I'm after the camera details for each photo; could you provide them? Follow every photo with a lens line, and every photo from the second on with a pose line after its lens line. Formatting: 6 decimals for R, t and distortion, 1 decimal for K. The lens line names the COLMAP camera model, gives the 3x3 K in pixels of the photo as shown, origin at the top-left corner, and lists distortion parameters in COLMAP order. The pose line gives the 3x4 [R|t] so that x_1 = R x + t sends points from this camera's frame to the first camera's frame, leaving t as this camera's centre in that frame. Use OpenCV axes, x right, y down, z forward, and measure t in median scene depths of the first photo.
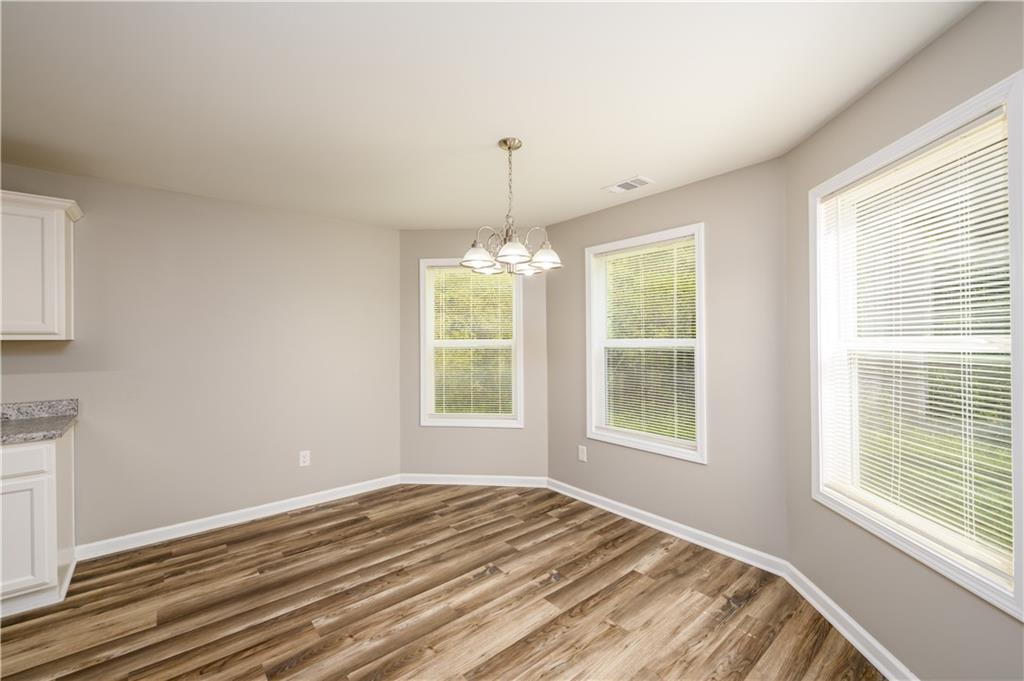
lens RADIAL K [[411.7, 0, 519.7], [0, 411.7, 343.4], [0, 0, 1]] dist [0.000426, -0.002737]
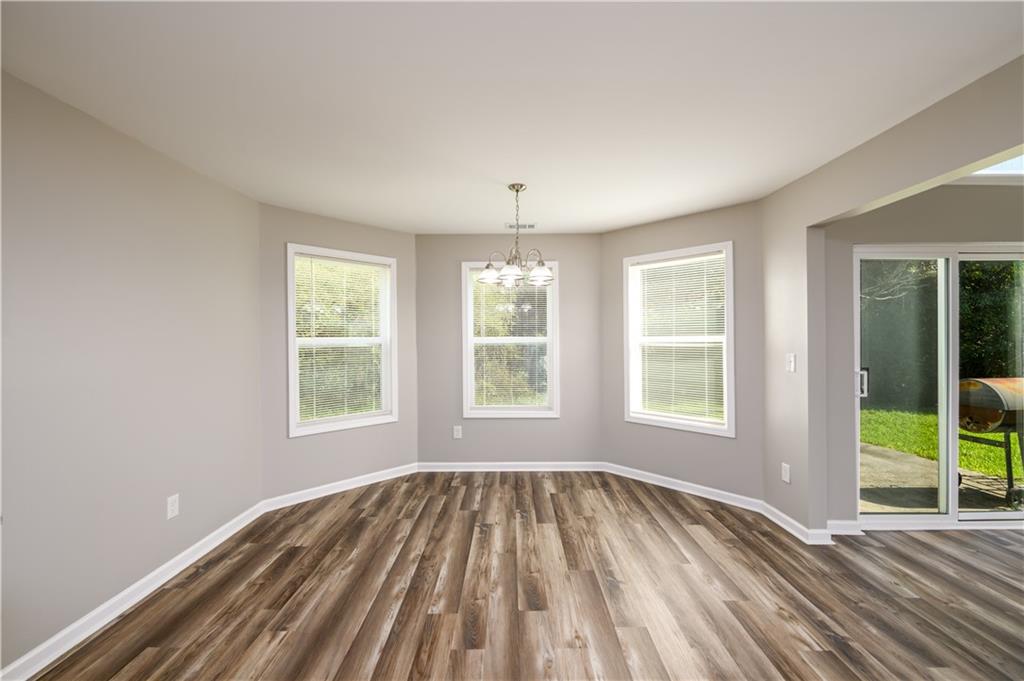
lens RADIAL K [[411.7, 0, 507.8], [0, 411.7, 343.3], [0, 0, 1]] dist [0.000426, -0.002737]
pose [[0.650096, -0.009354, 0.759794, -0.834411], [0.005648, 0.999956, 0.007478, 0.000127], [-0.759831, -0.000570, 0.650121, 0.136463]]
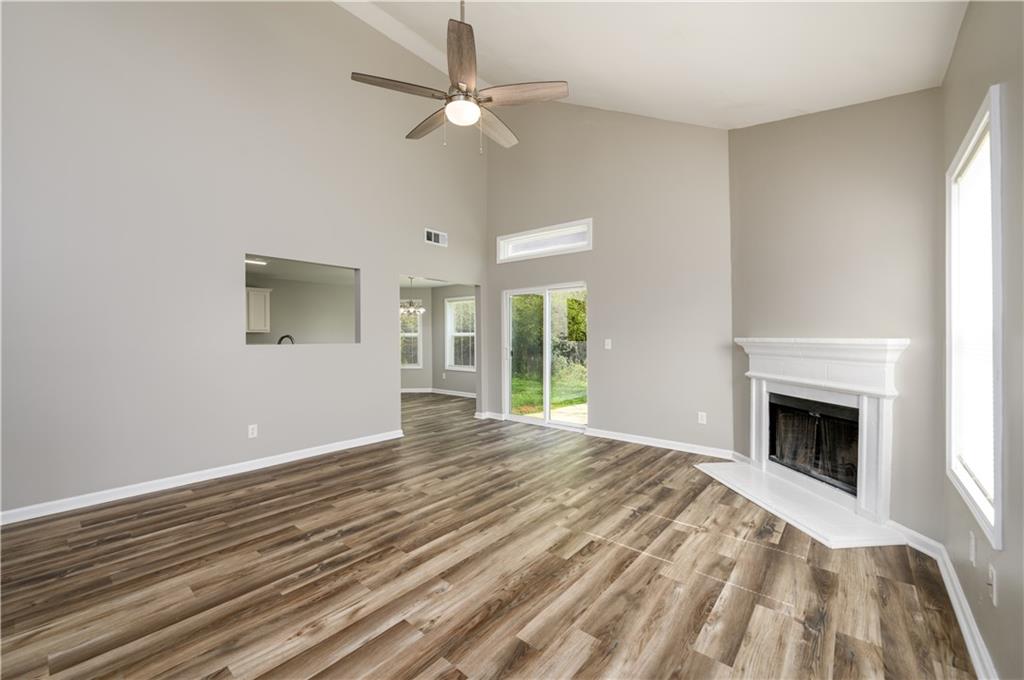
lens RADIAL K [[411.7, 0, 507.6], [0, 411.7, 337.4], [0, 0, 1]] dist [0.000426, -0.002737]
pose [[0.987193, 0.005010, 0.159449, 0.168607], [-0.004123, 0.999974, -0.005893, 0.040823], [-0.159474, 0.005160, 0.987189, -2.118680]]
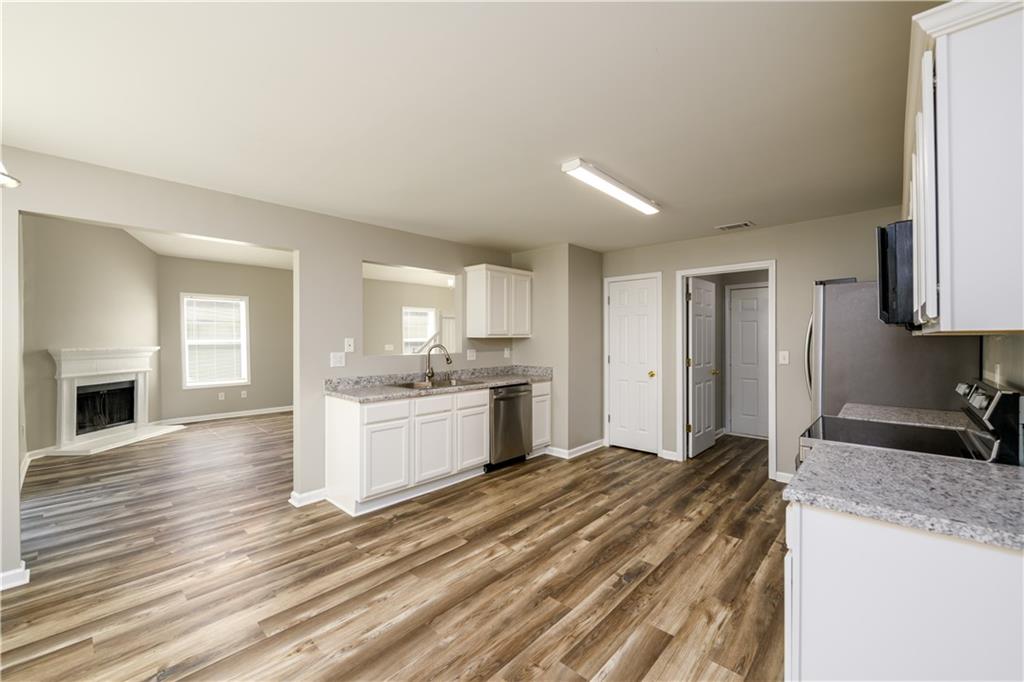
lens RADIAL K [[410.2, 0, 499.1], [0, 410.2, 337.8], [0, 0, 1]] dist [-0.005311, -0.001143]
pose [[-0.994406, 0.008677, -0.105266, -0.500049], [0.008221, 0.999955, 0.004759, -0.008482], [0.105302, 0.003867, -0.994433, 1.179063]]
